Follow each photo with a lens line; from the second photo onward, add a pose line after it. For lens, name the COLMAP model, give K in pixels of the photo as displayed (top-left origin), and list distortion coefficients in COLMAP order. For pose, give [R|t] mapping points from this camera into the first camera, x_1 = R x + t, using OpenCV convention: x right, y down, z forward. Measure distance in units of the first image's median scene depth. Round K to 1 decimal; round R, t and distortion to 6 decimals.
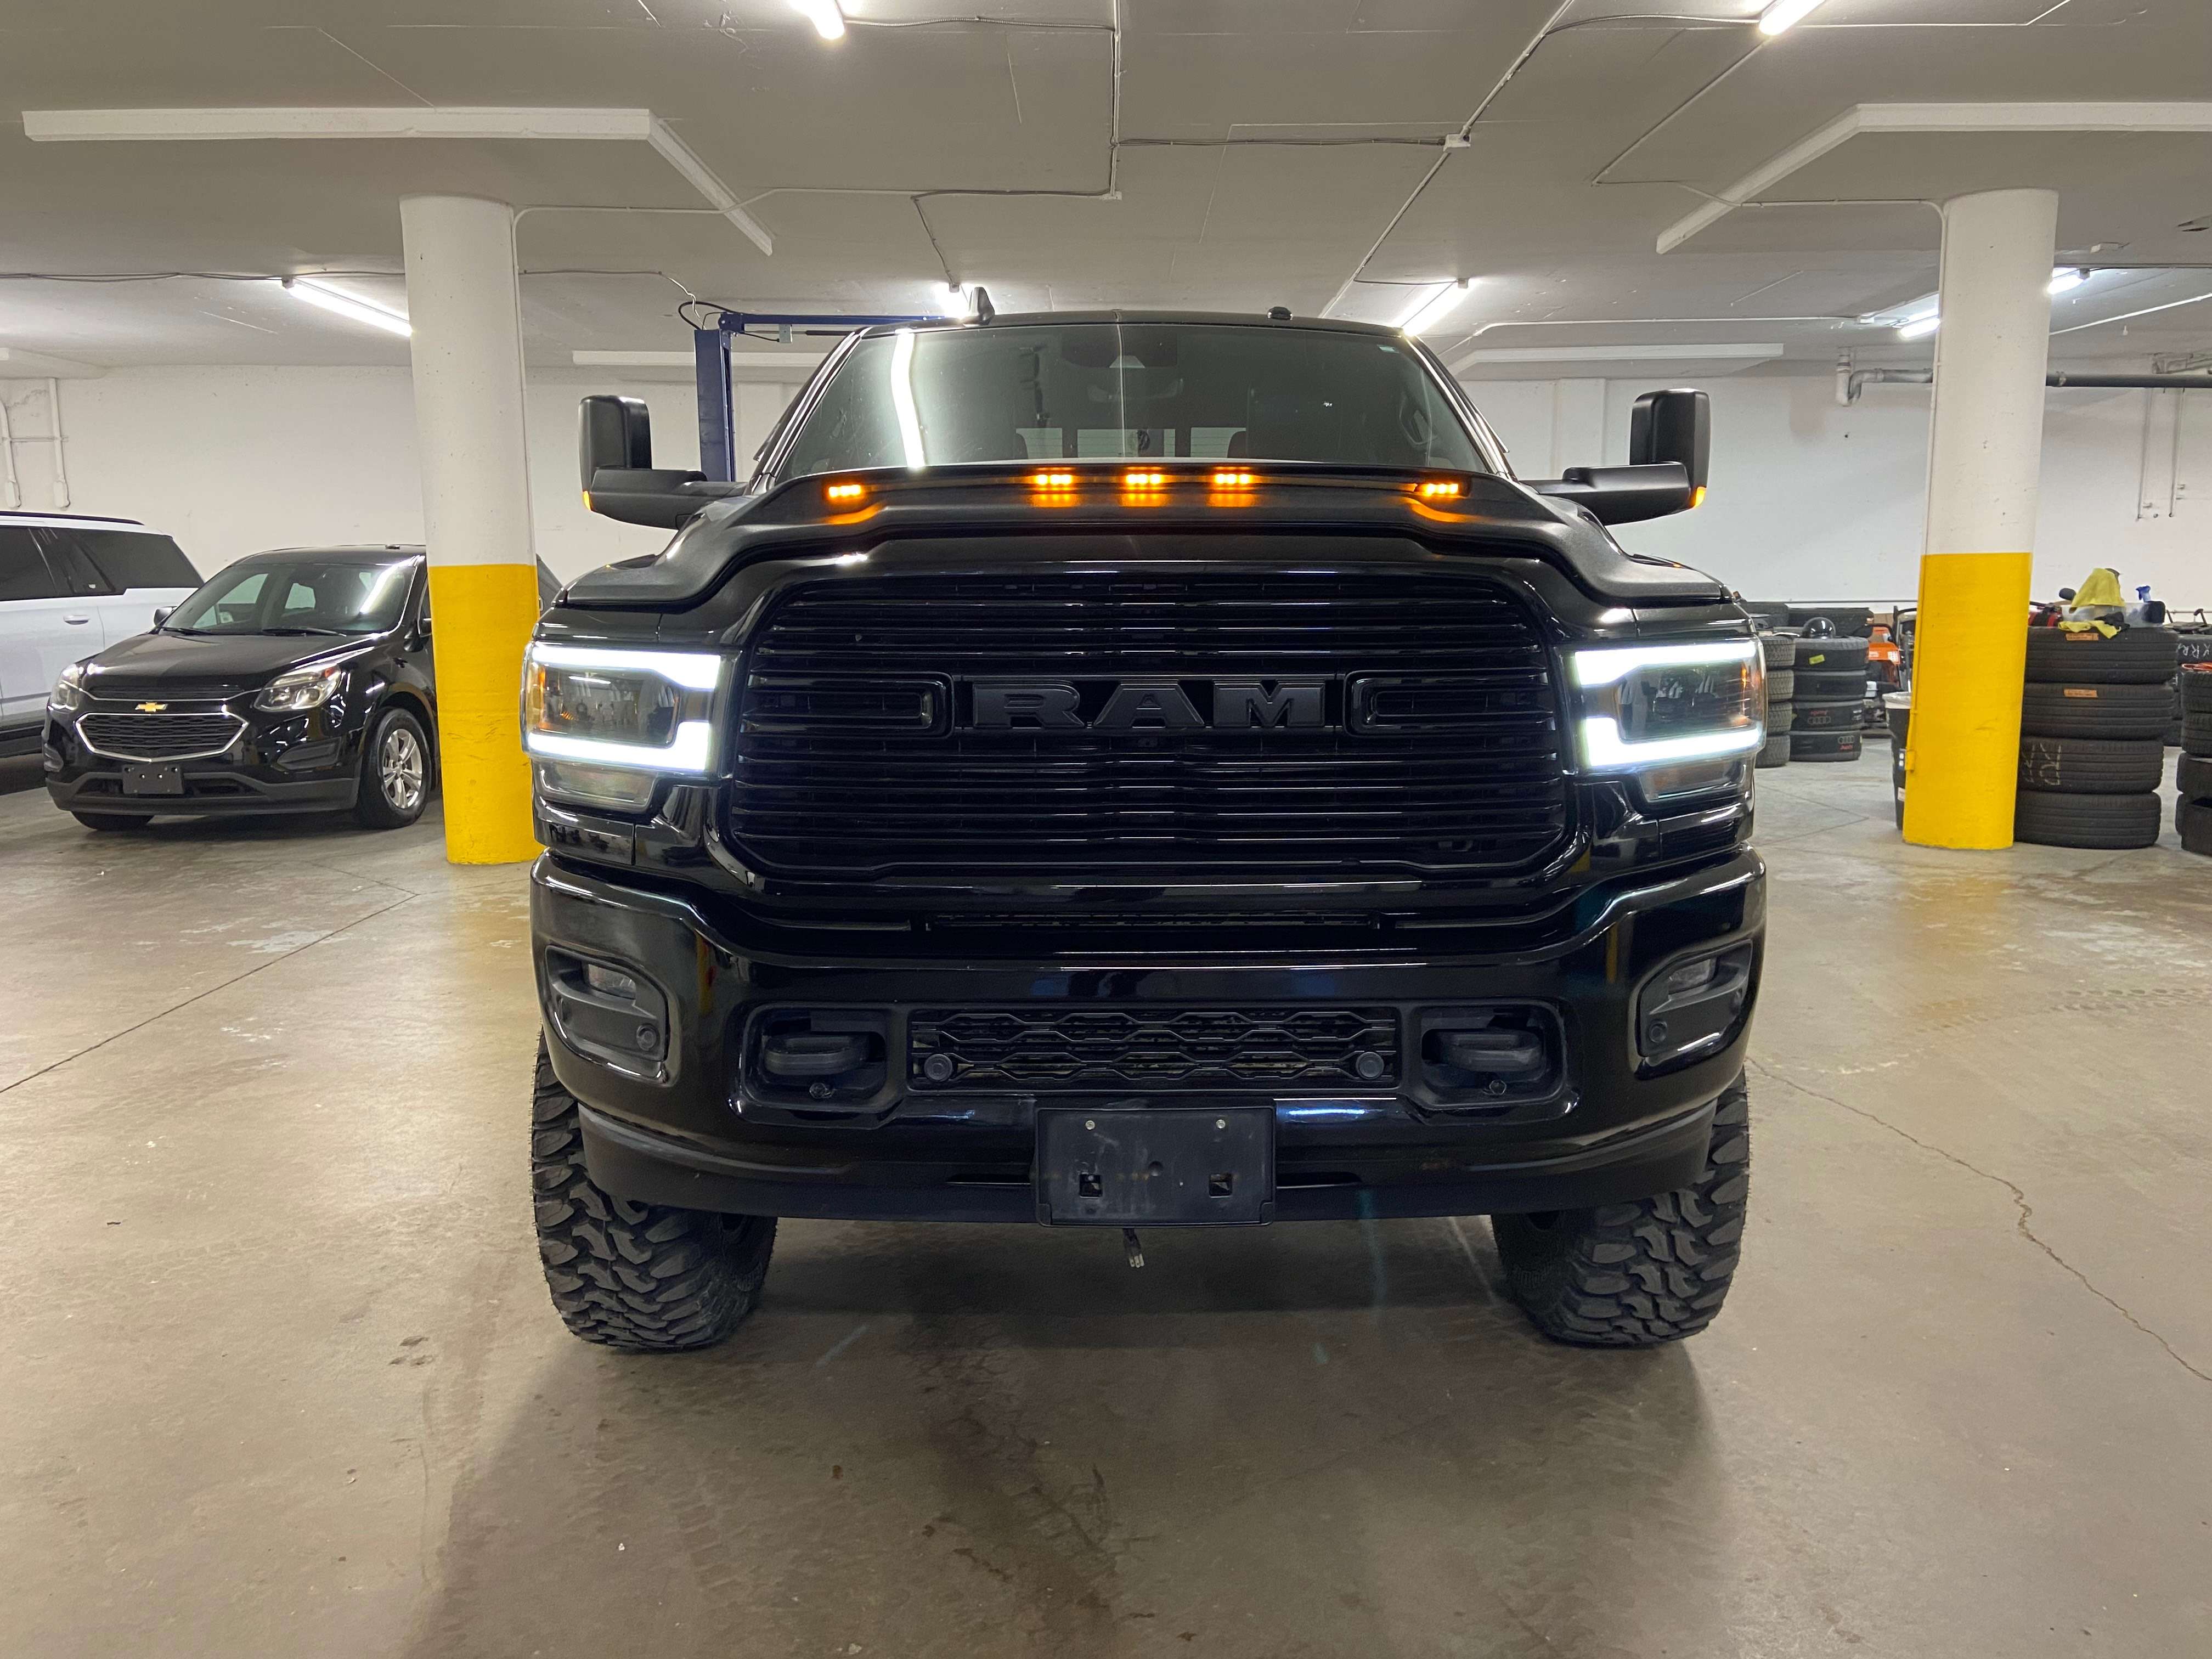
lens RADIAL K [[1681.3, 0, 1102.6], [0, 1681.3, 835.1], [0, 0, 1]] dist [0.043528, -0.041484]
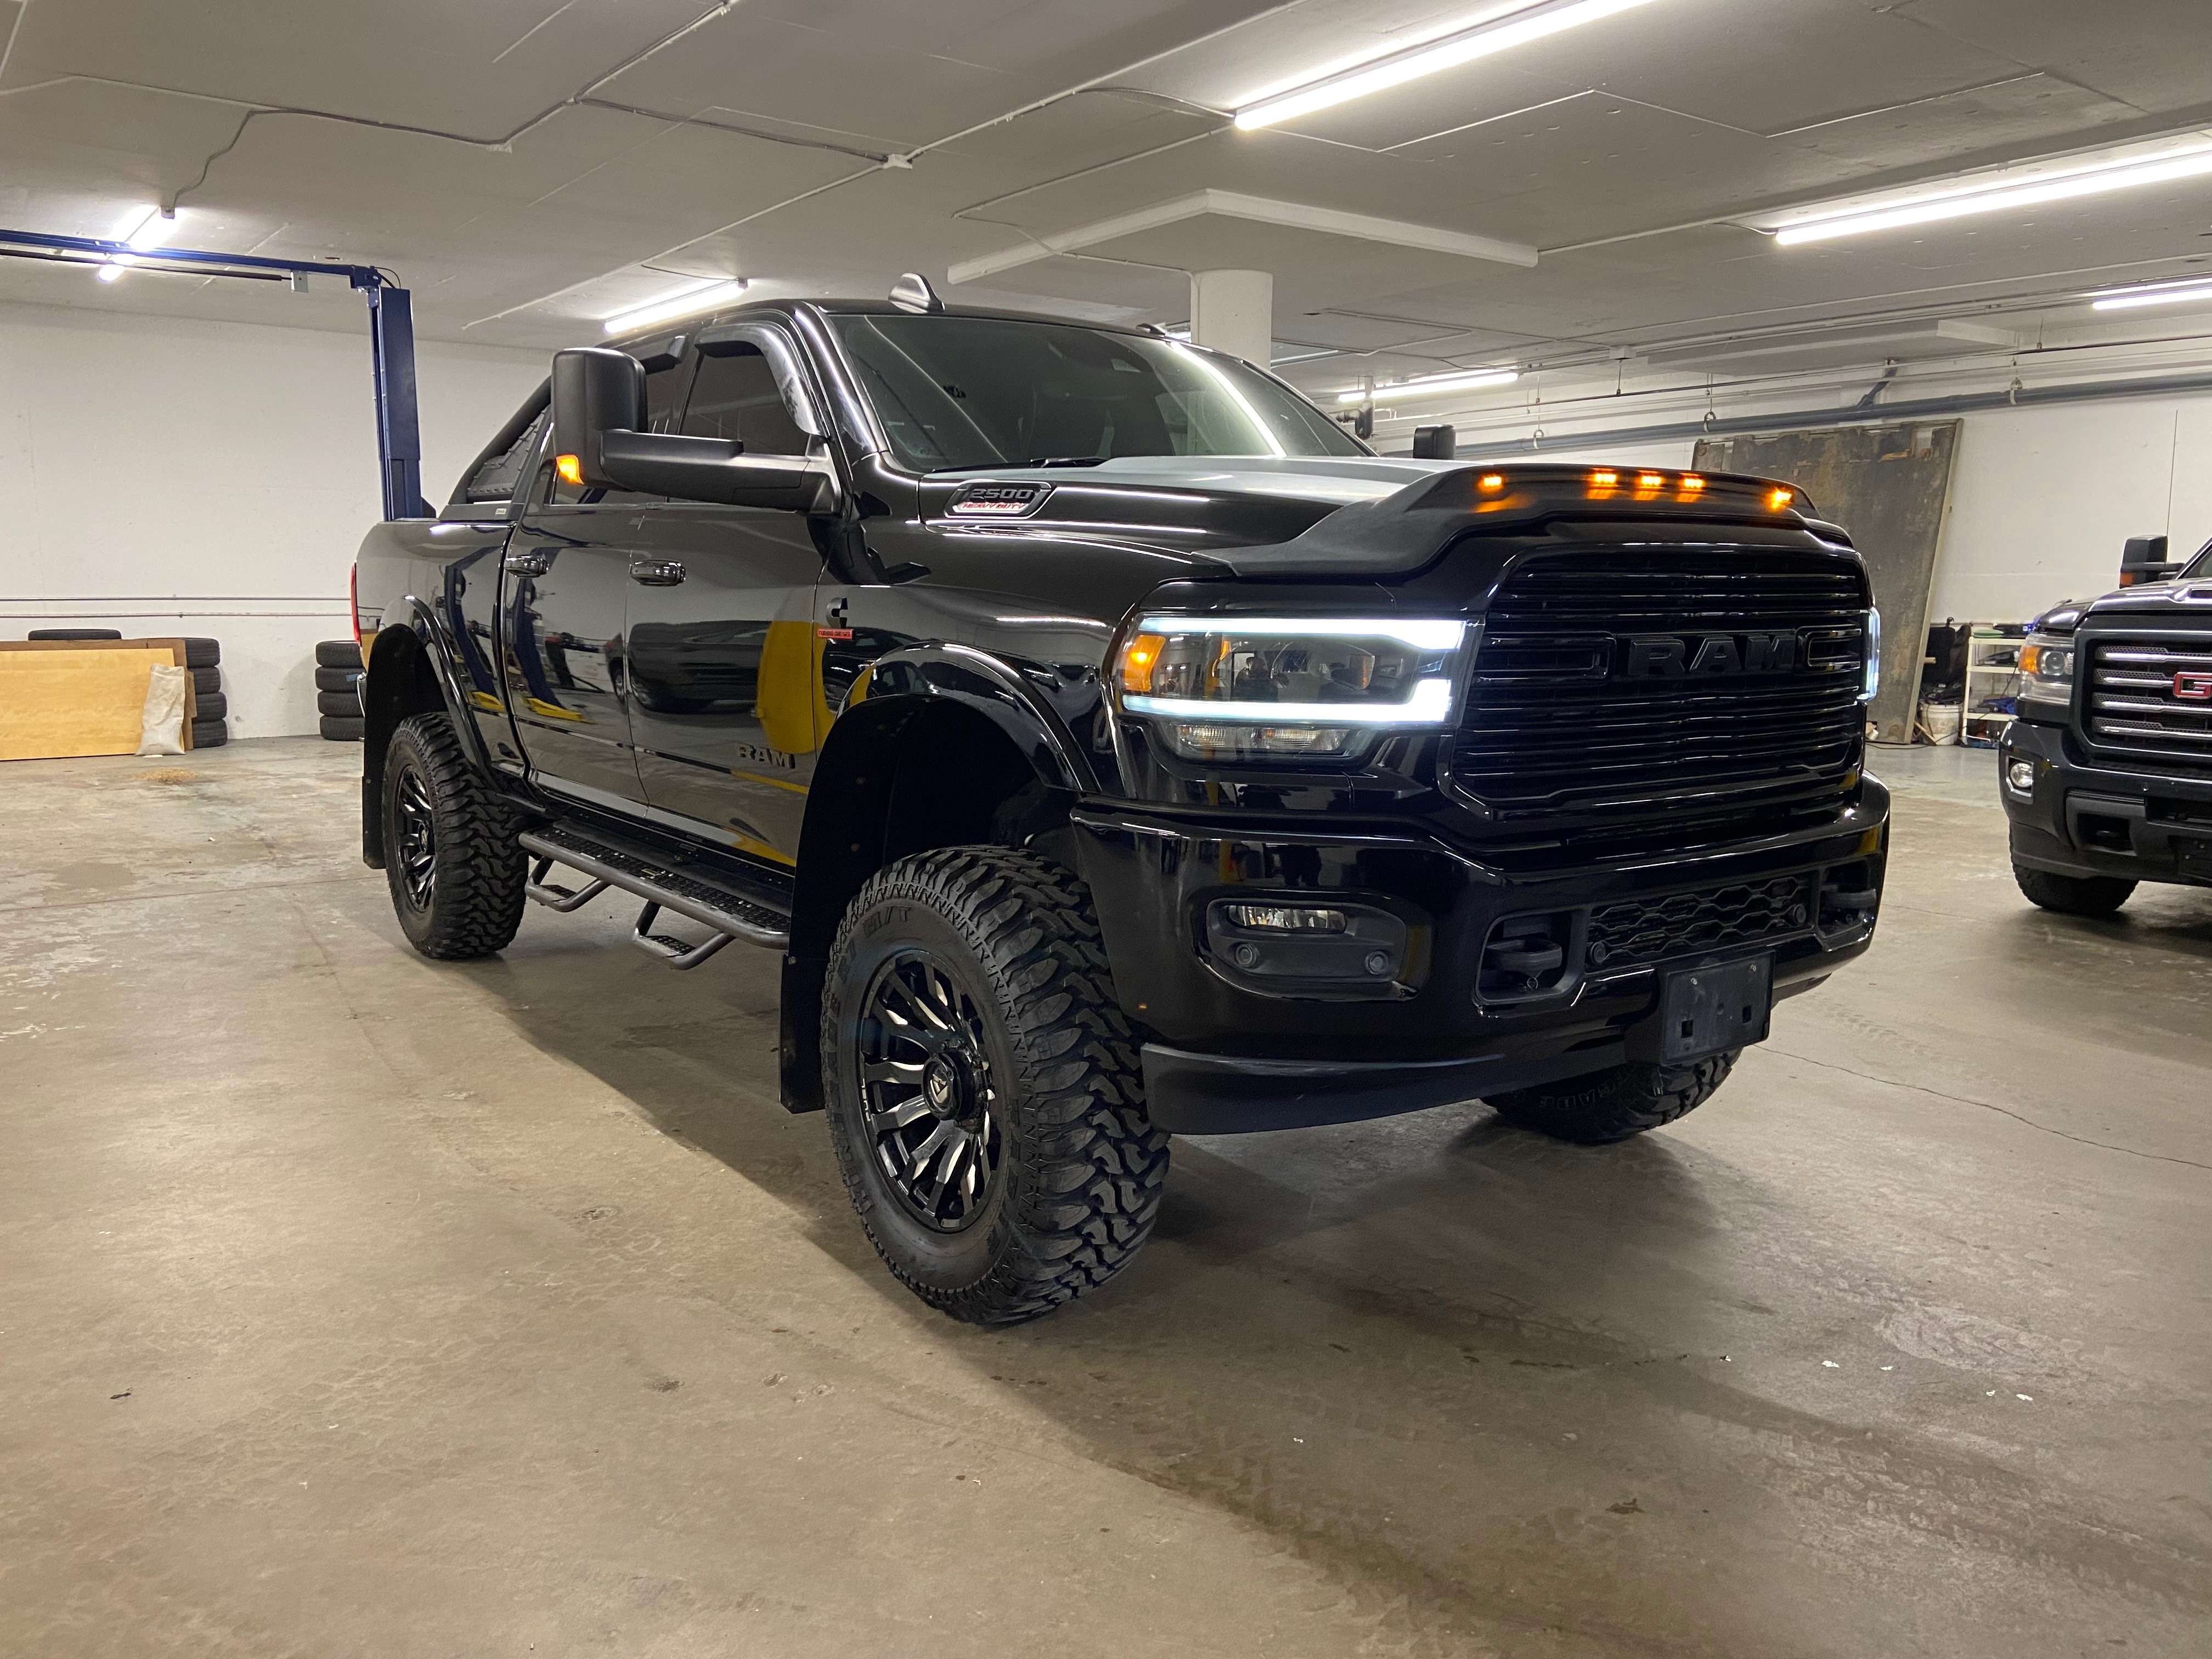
lens RADIAL K [[1681.3, 0, 1102.3], [0, 1681.3, 835.6], [0, 0, 1]] dist [0.043528, -0.041484]
pose [[0.809738, -0.084587, 0.580663, -1.082529], [0.083183, 0.996109, 0.029108, -0.013265], [-0.580866, 0.024731, 0.813623, 0.199807]]
